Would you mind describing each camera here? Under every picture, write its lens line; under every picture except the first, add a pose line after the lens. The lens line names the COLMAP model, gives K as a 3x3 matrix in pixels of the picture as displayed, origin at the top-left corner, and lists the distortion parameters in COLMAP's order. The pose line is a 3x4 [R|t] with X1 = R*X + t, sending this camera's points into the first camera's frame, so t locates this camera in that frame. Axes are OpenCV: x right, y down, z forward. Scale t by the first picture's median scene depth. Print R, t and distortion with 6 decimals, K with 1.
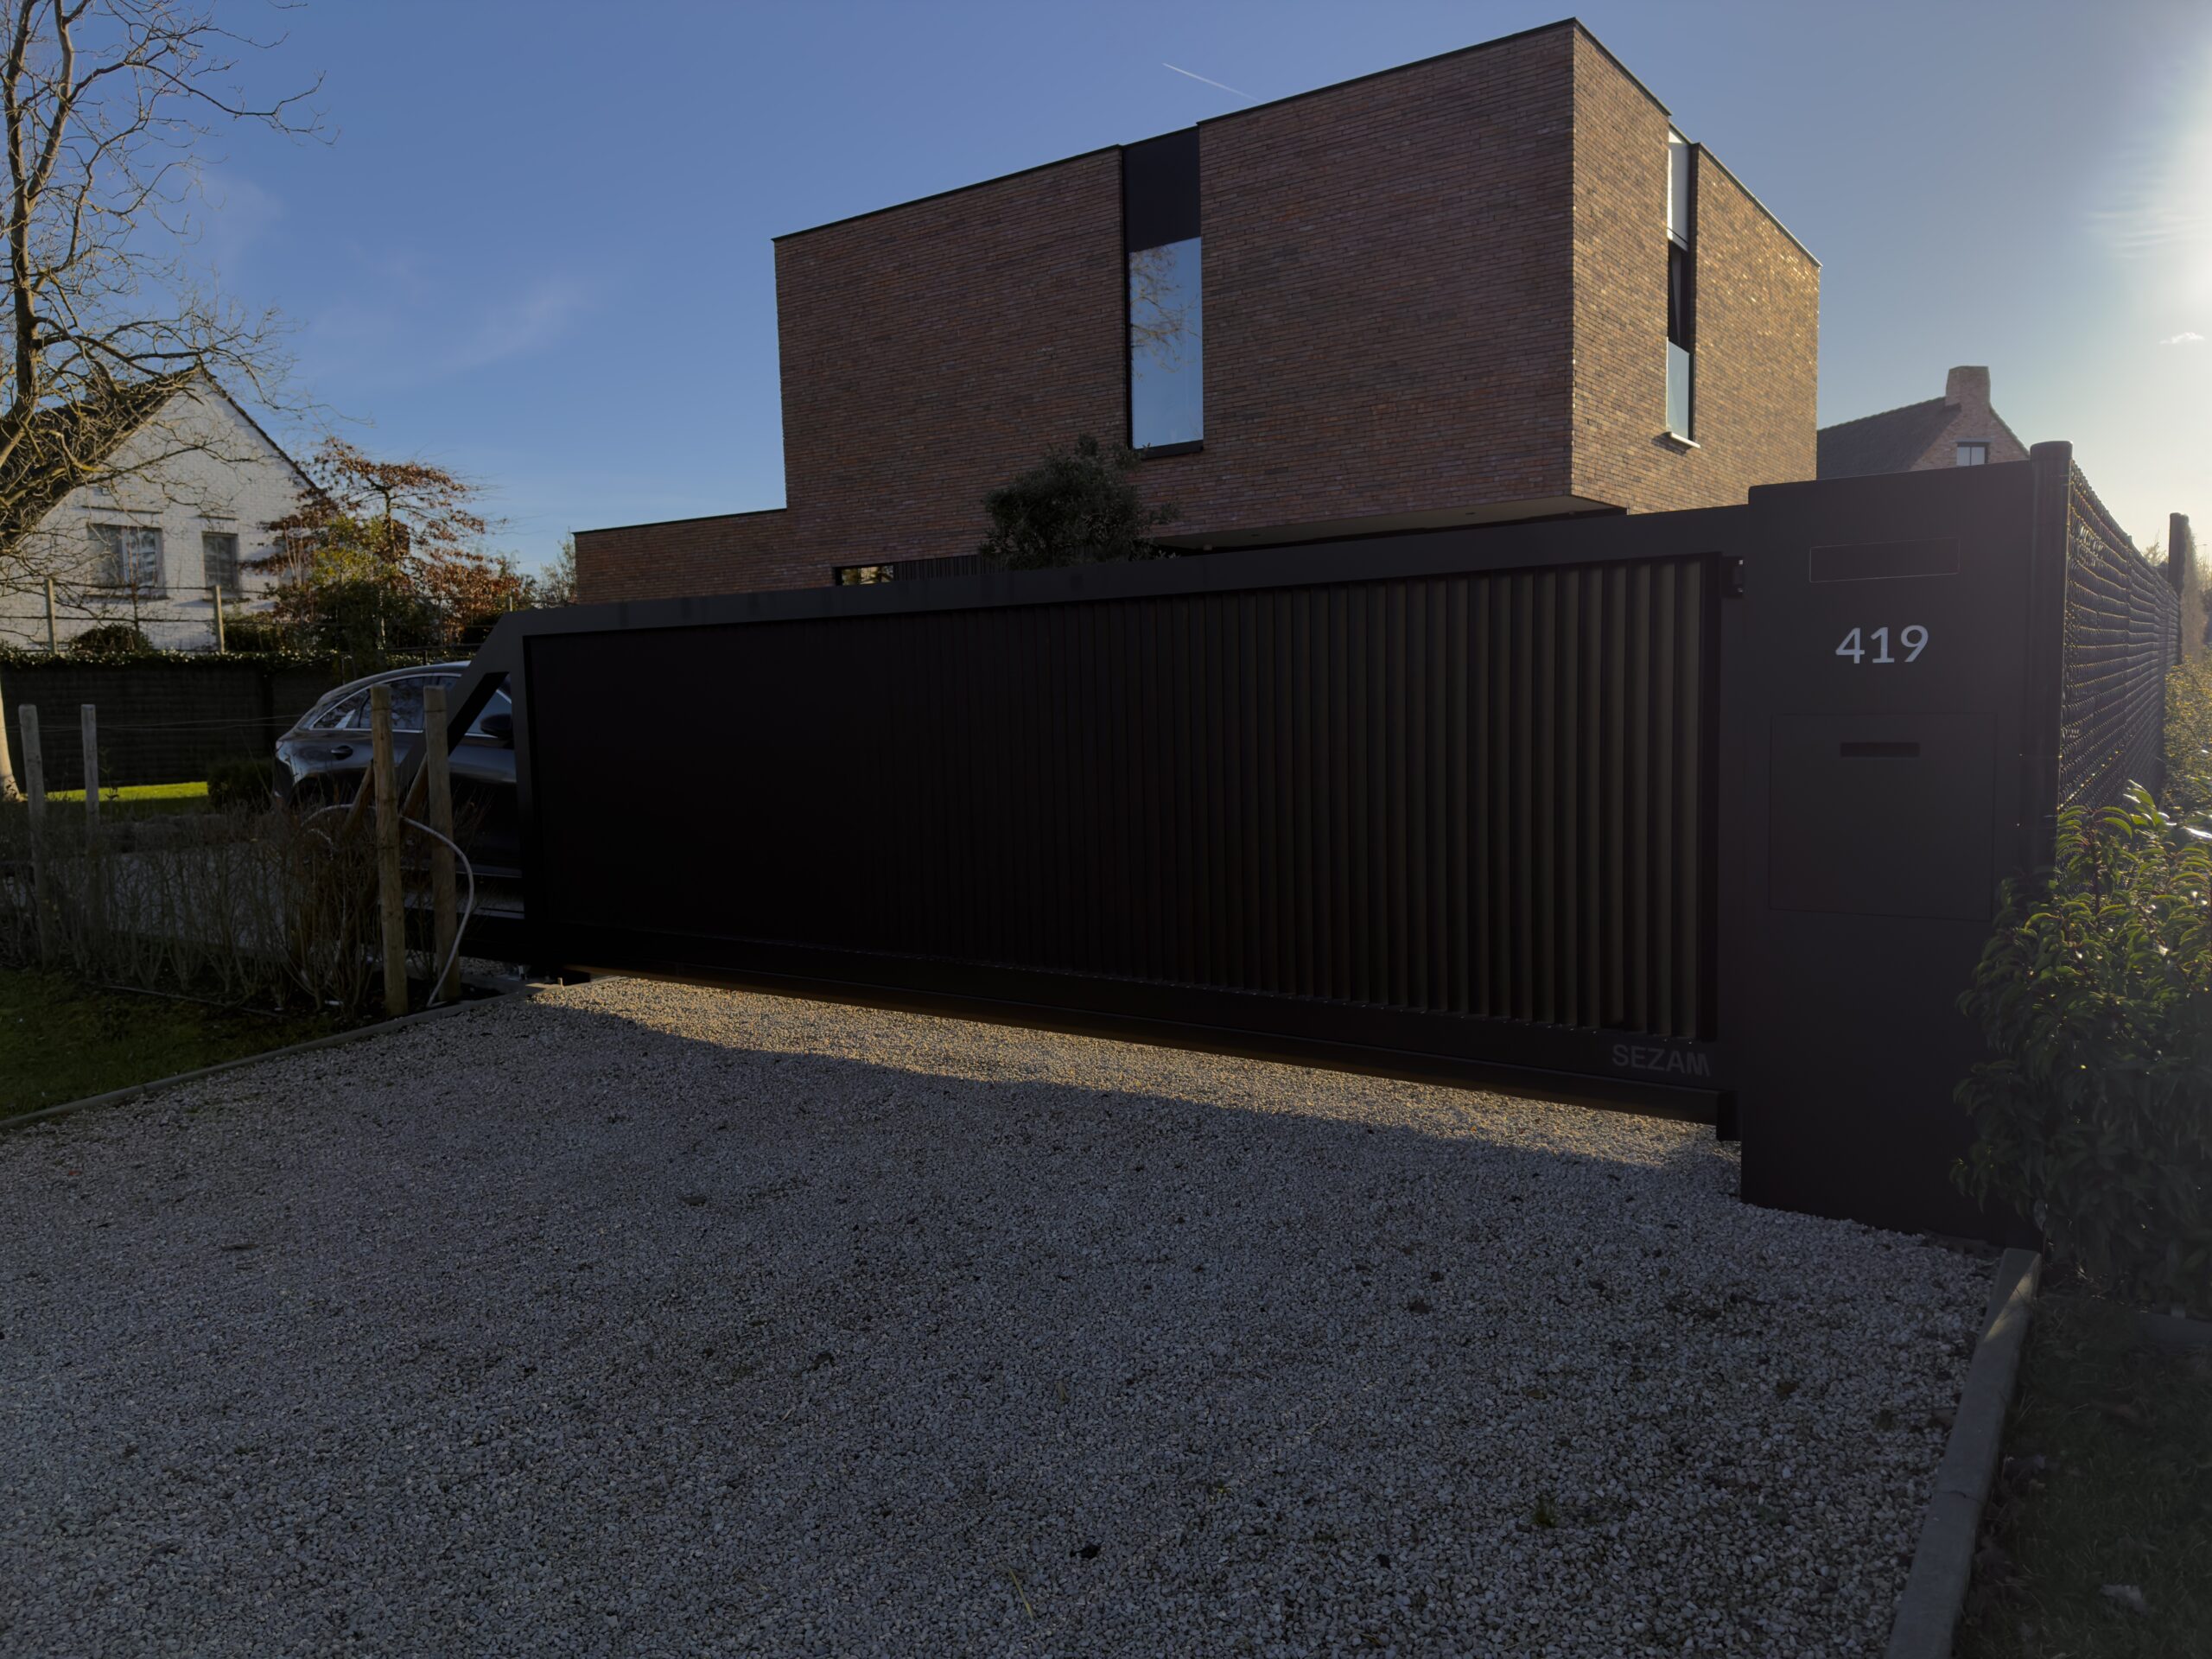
lens RADIAL K [[1549.6, 0, 1106.0], [0, 1549.6, 829.5], [0, 0, 1]] dist [0.006244, -0.005776]
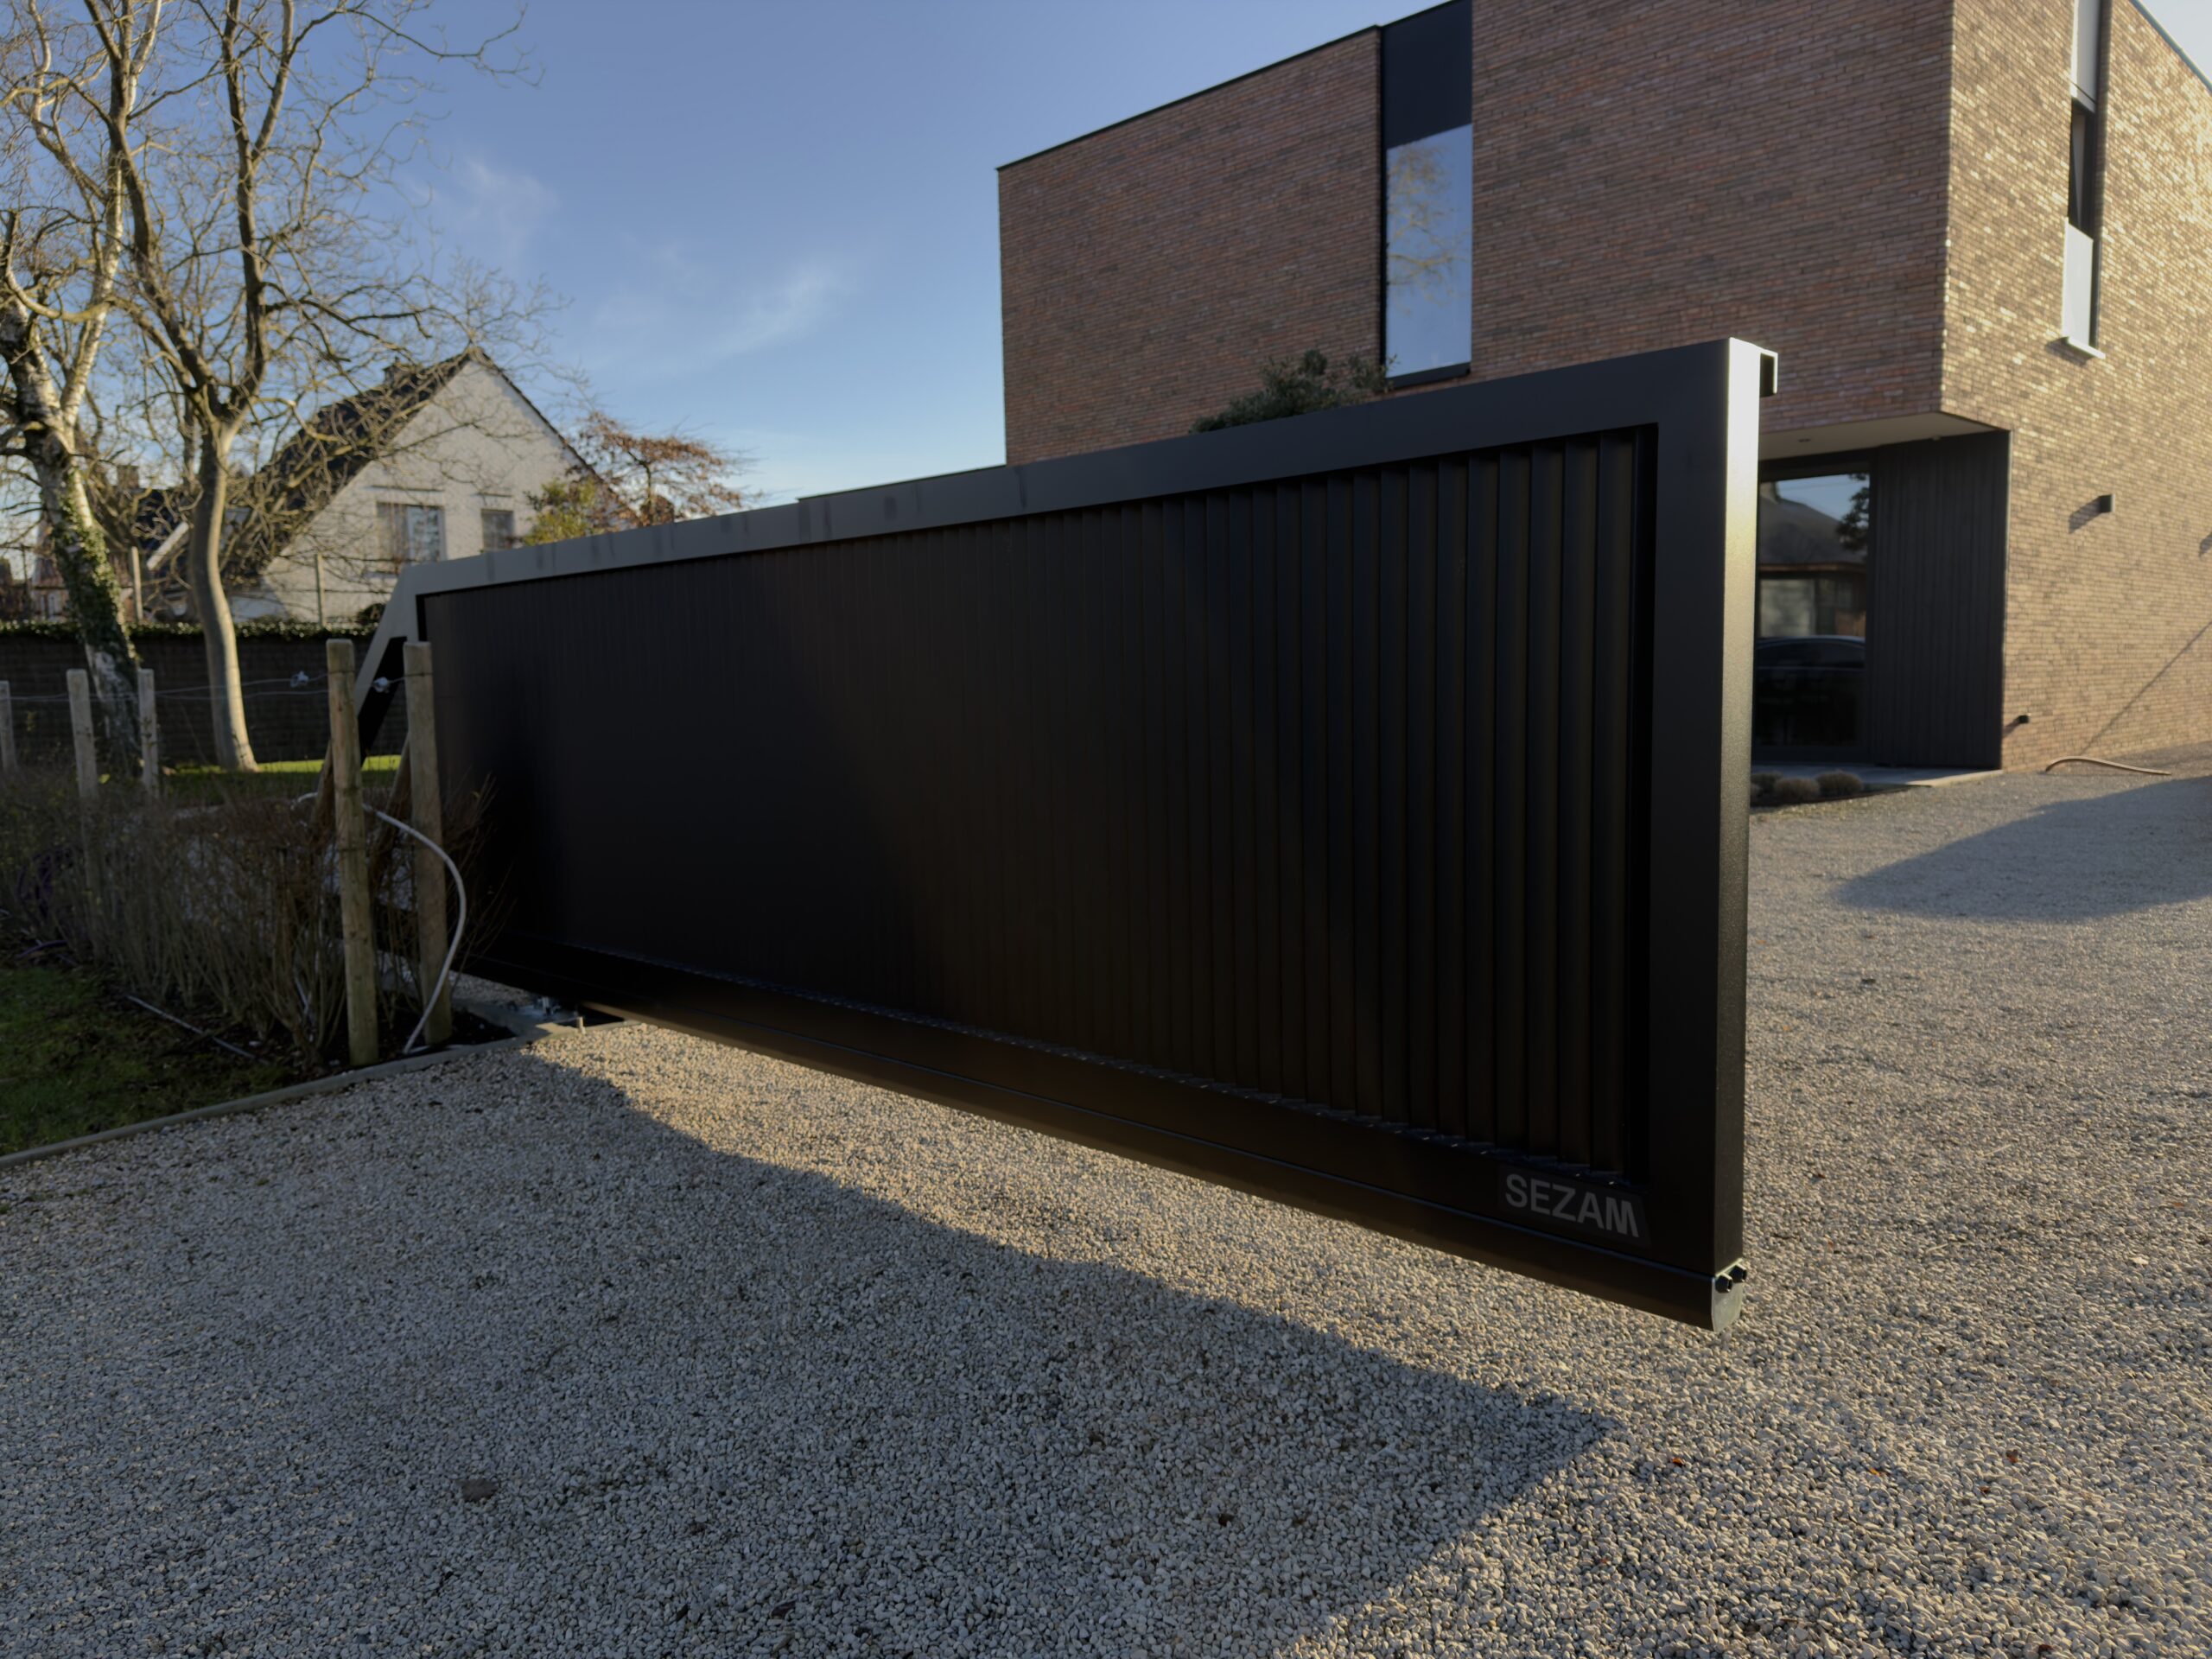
lens RADIAL K [[1549.6, 0, 1106.0], [0, 1549.6, 829.5], [0, 0, 1]] dist [0.006244, -0.005776]
pose [[0.984712, 0.018499, -0.173206, 0.017616], [-0.015893, 0.999739, 0.016422, -0.006731], [0.173464, -0.013418, 0.984749, 0.119781]]
